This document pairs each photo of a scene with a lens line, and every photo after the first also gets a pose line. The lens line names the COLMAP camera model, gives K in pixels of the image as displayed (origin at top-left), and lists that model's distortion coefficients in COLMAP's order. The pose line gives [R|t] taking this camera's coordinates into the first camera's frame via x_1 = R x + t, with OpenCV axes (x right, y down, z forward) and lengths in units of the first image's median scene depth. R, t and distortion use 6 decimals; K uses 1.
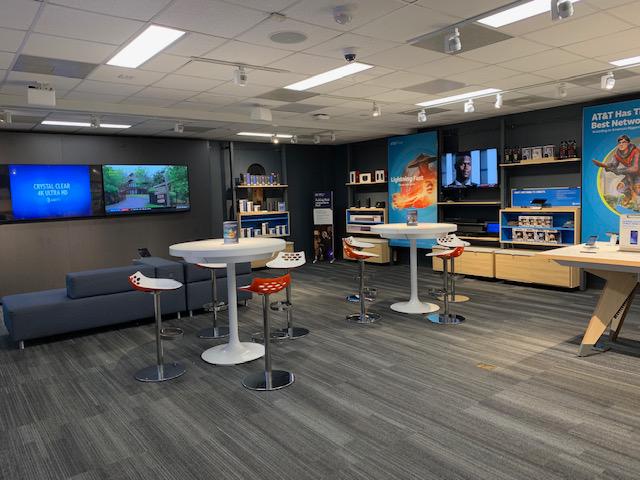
lens RADIAL K [[491.1, 0, 320.0], [0, 491.1, 240.0], [0, 0, 1]] dist [0.055245, -0.053006]
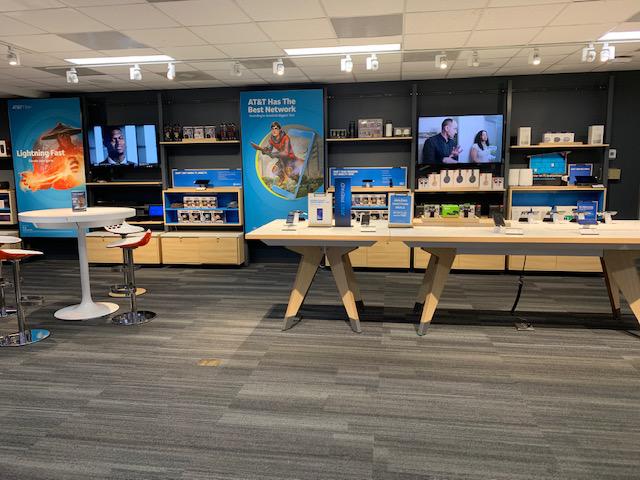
lens RADIAL K [[491.1, 0, 320.0], [0, 491.1, 240.0], [0, 0, 1]] dist [0.055245, -0.053006]
pose [[0.729484, -0.080069, 0.679295, -0.079481], [0.054677, 0.996773, 0.058773, -0.008419], [-0.681809, -0.005733, 0.731508, 0.133385]]
